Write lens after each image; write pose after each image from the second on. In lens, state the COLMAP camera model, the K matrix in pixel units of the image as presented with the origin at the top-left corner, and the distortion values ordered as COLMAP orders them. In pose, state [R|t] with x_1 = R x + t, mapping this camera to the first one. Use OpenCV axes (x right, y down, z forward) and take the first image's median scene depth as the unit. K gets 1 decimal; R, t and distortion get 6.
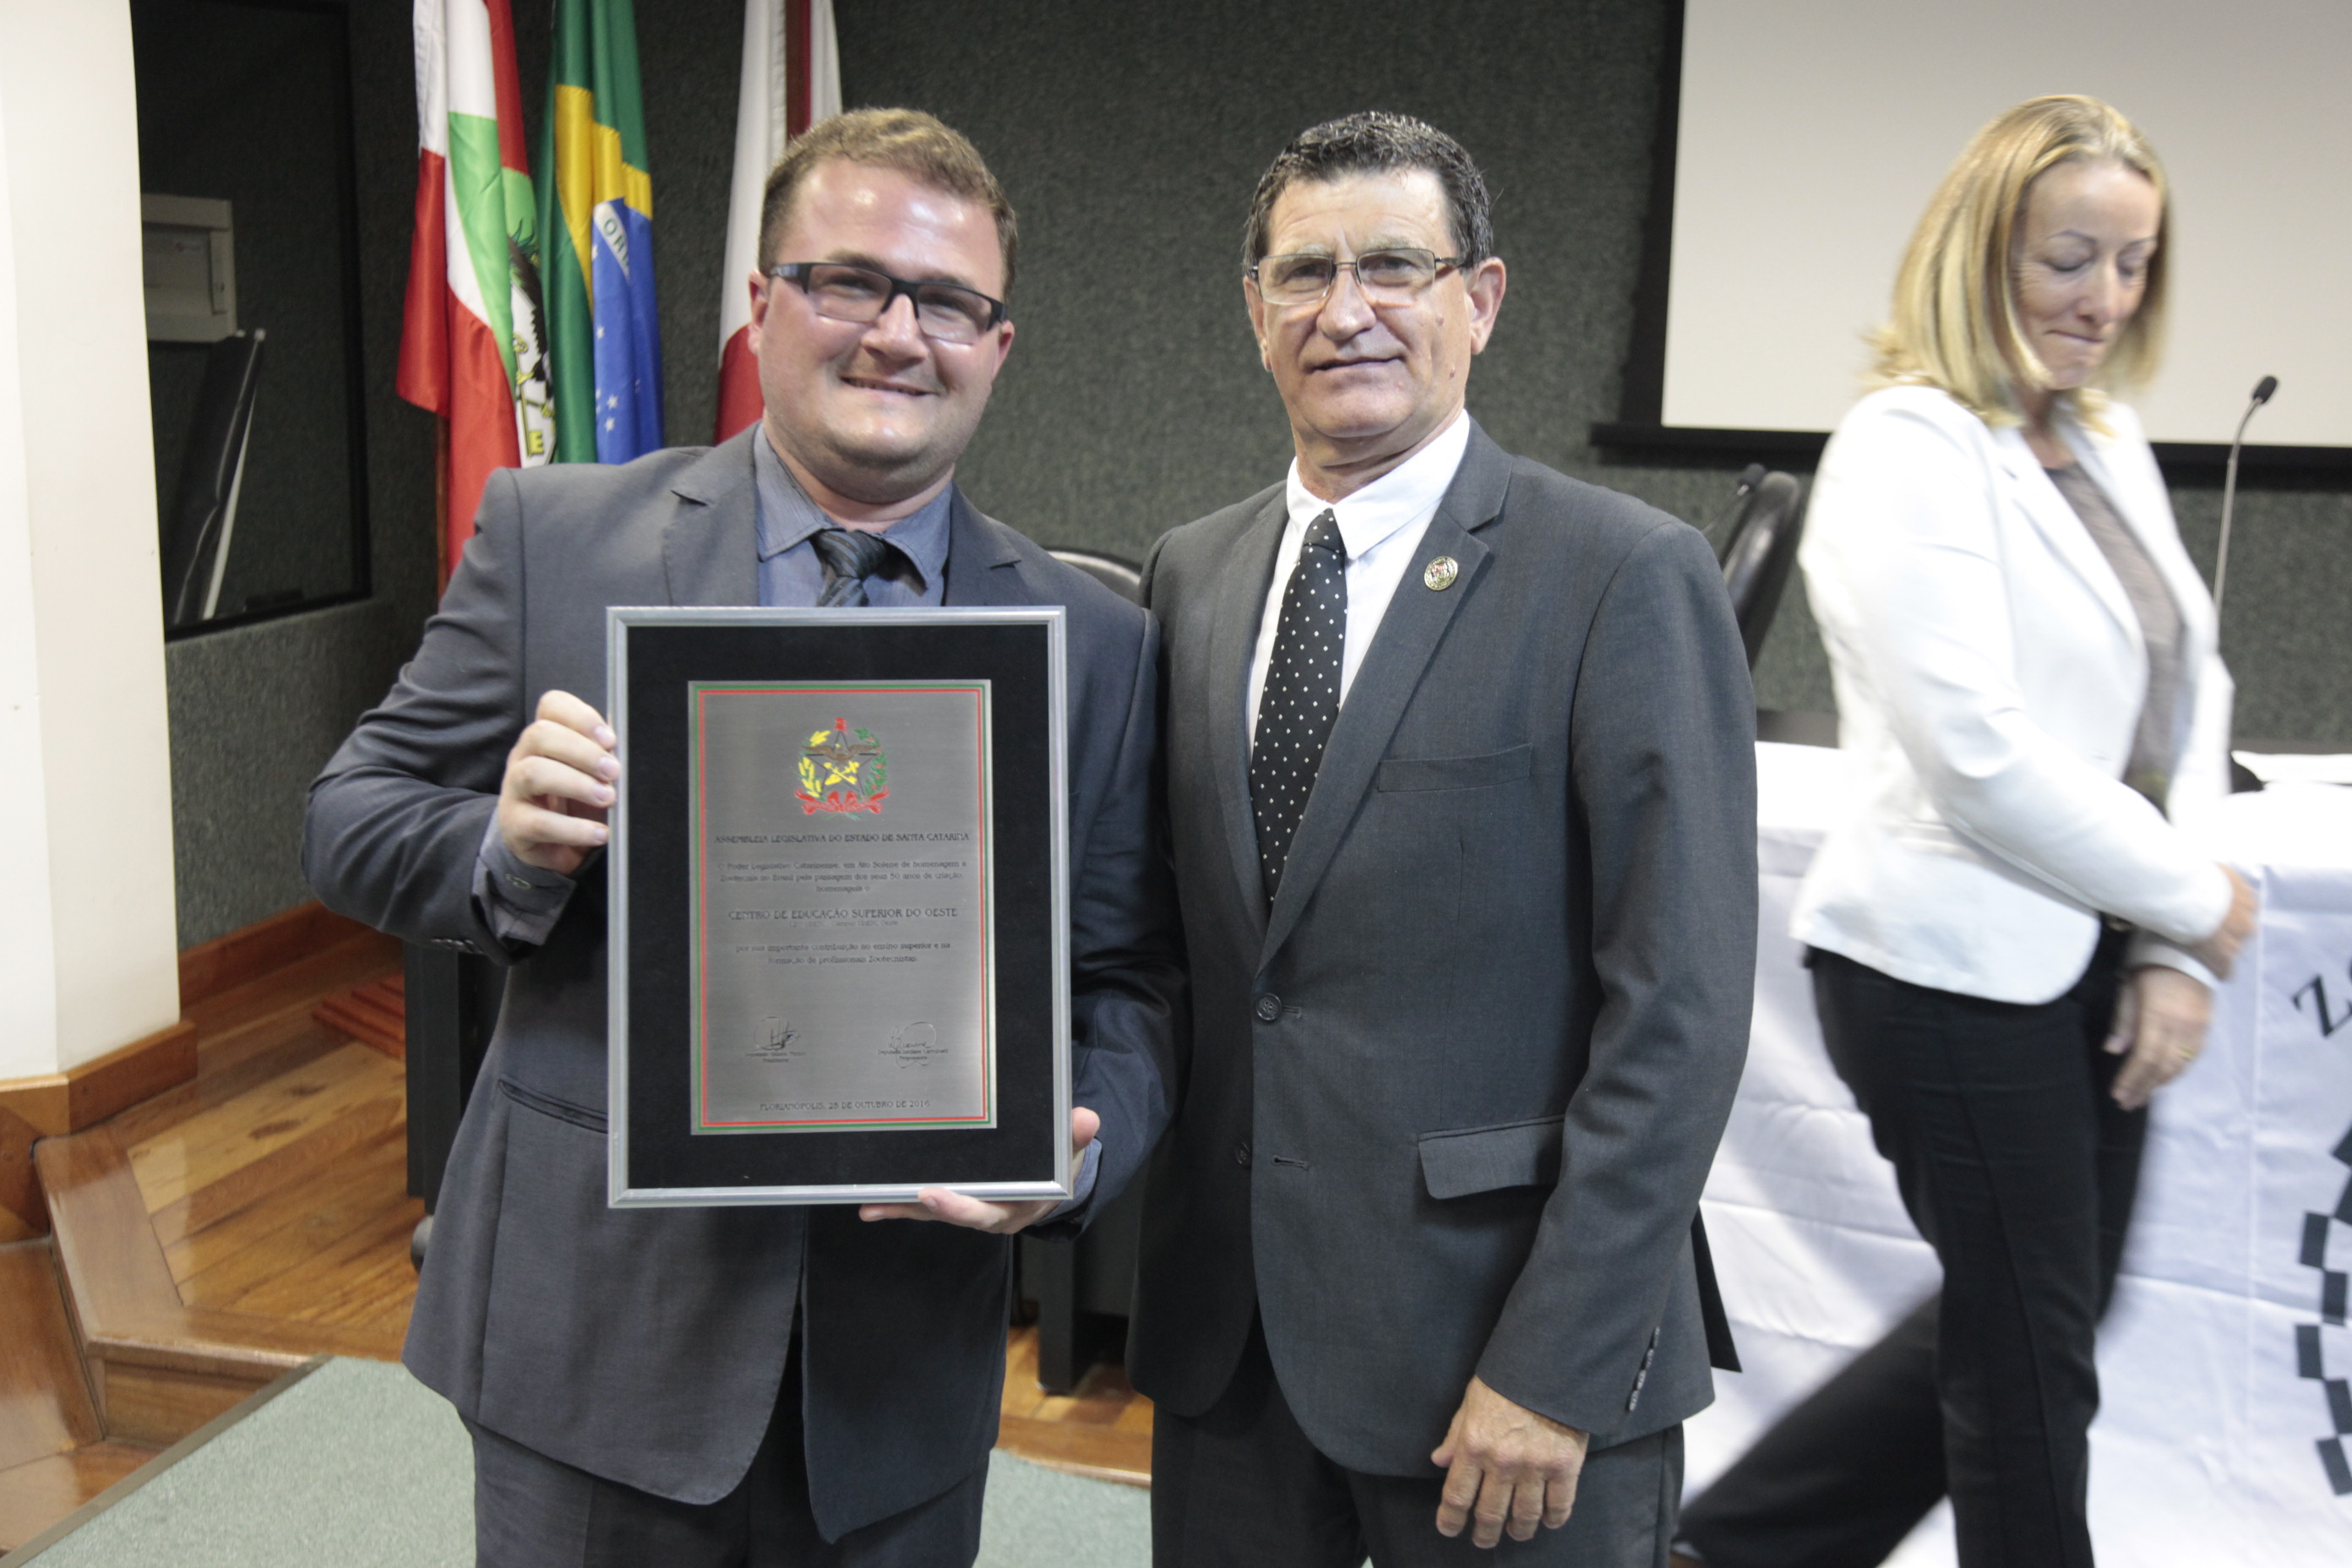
lens RADIAL K [[2965.3, 0, 1176.0], [0, 2965.3, 784.0], [0, 0, 1]] dist [0.106684, 0.030372]
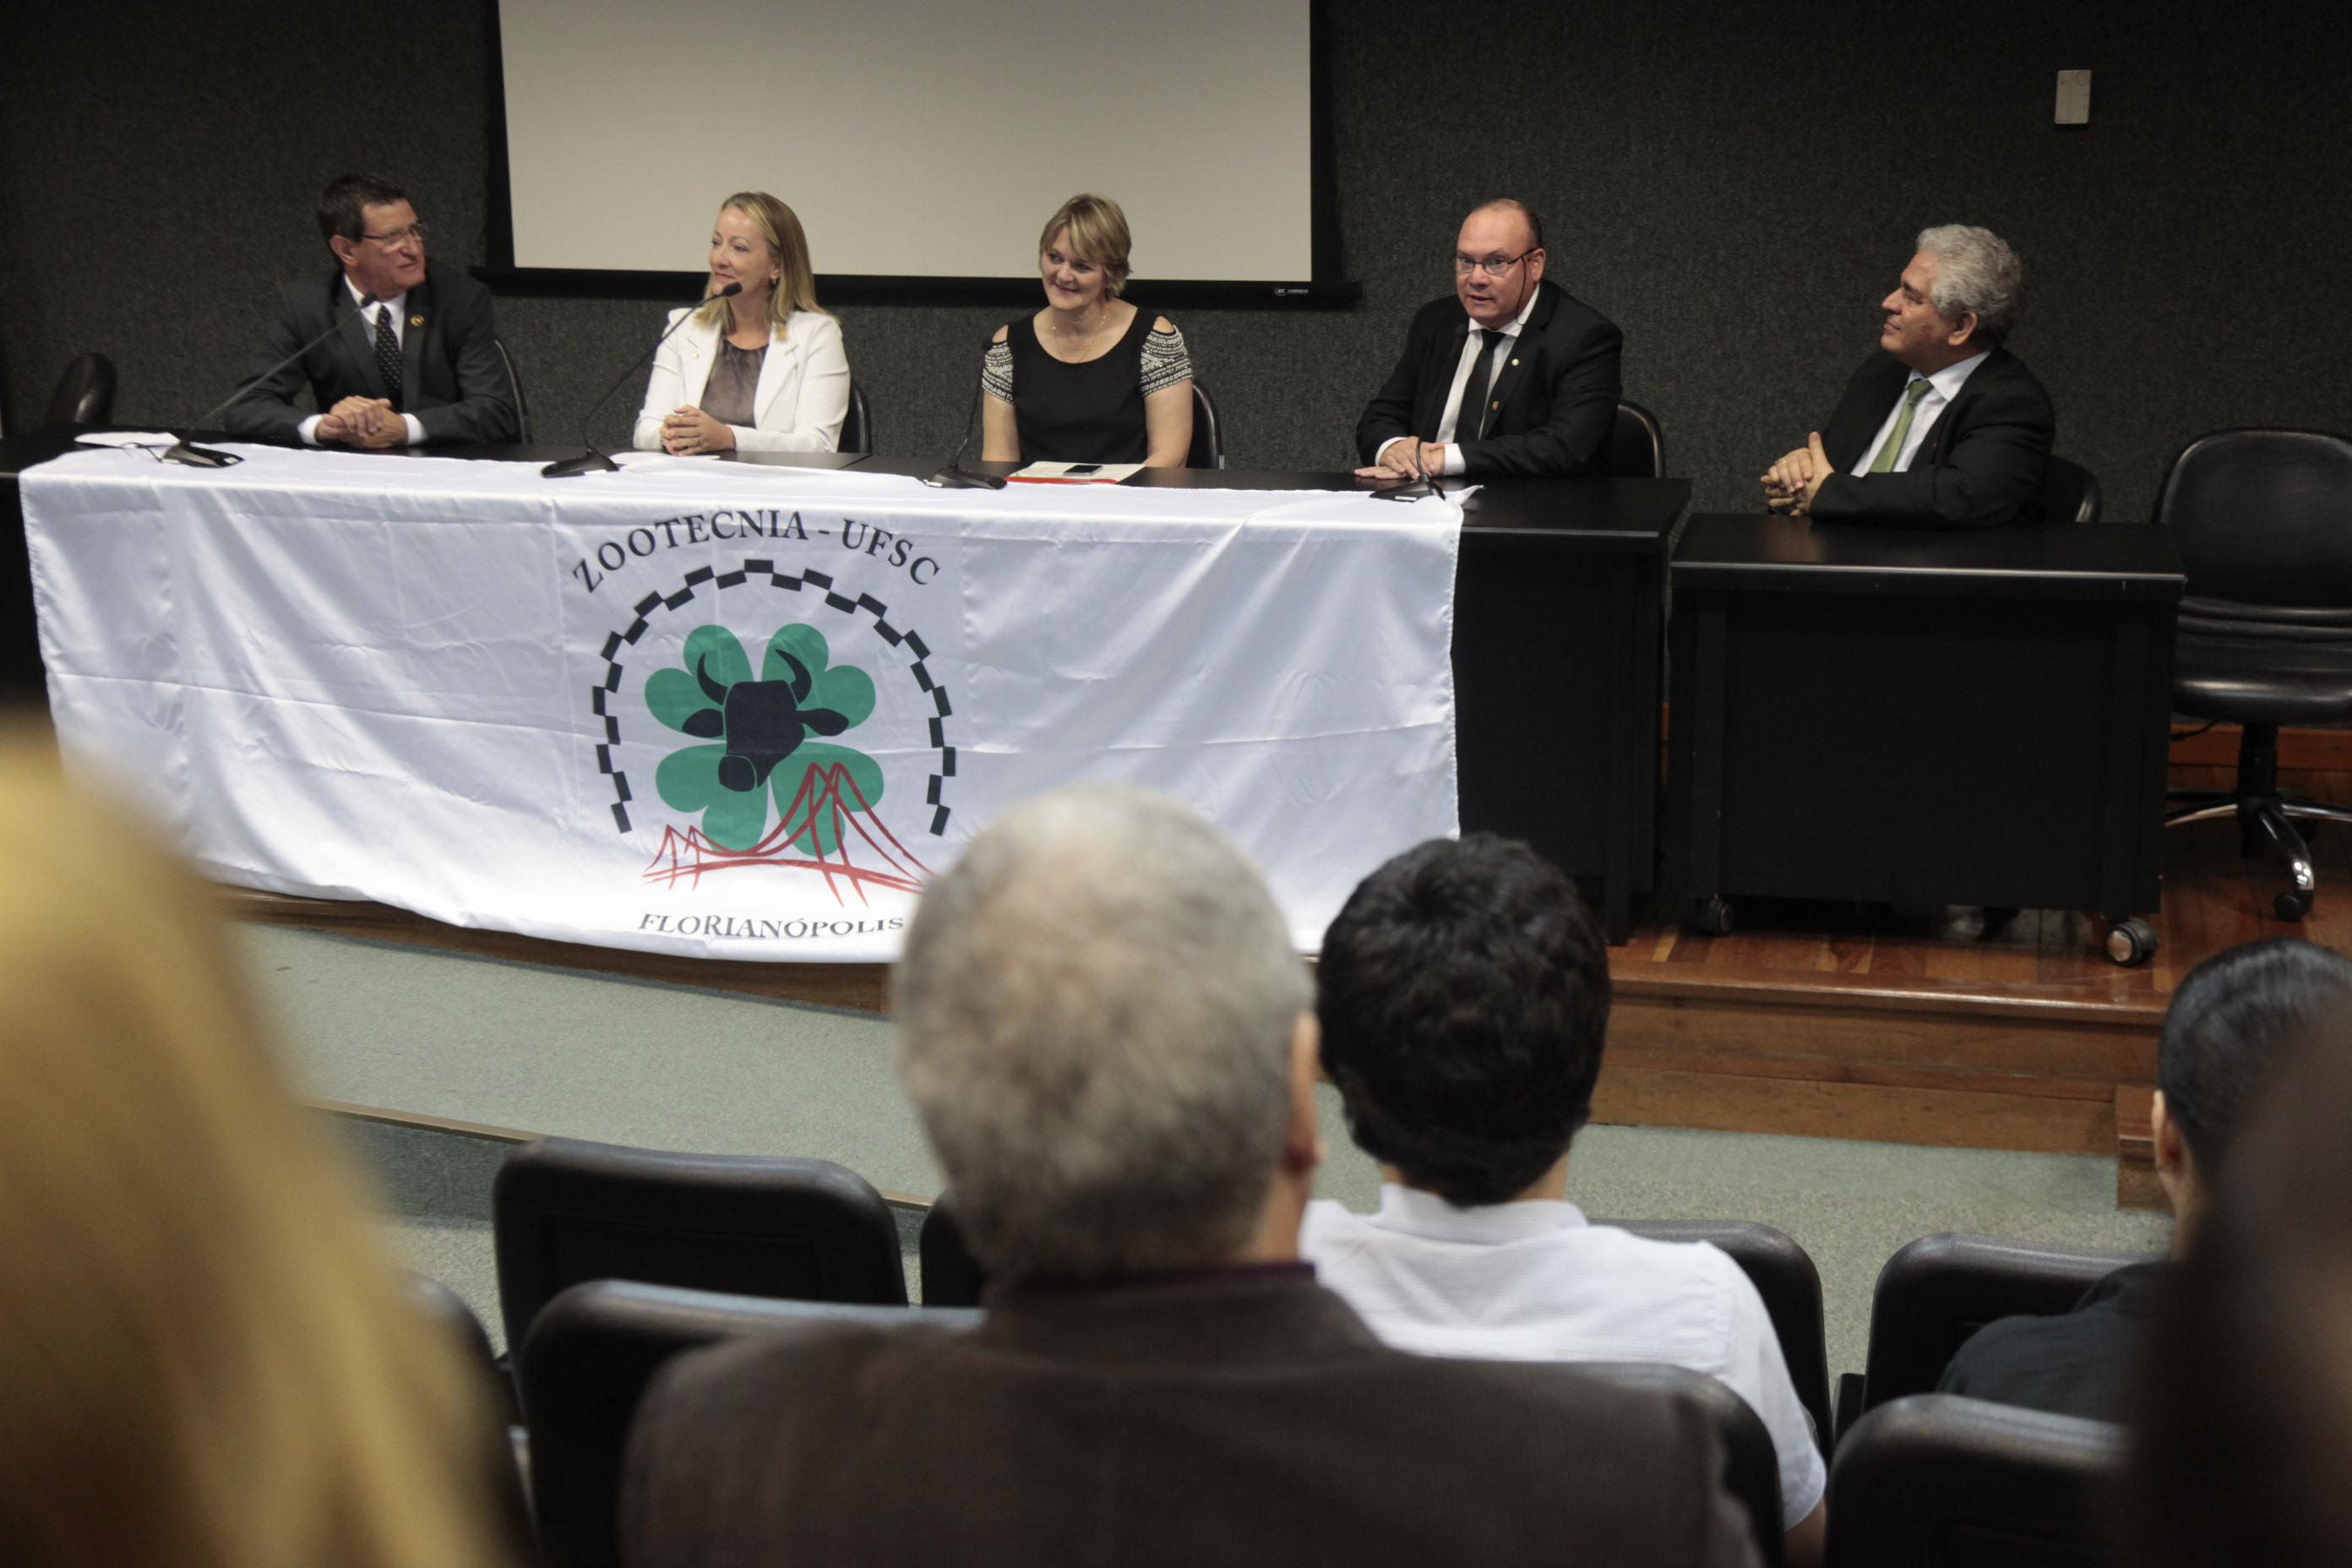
lens RADIAL K [[3303.1, 0, 1176.0], [0, 3303.1, 784.0], [0, 0, 1]] dist [0.213047, -0.338999]
pose [[0.996070, -0.037724, 0.080134, 0.358997], [0.034532, 0.998568, 0.040853, 0.082262], [-0.081561, -0.037925, 0.995947, -0.716746]]
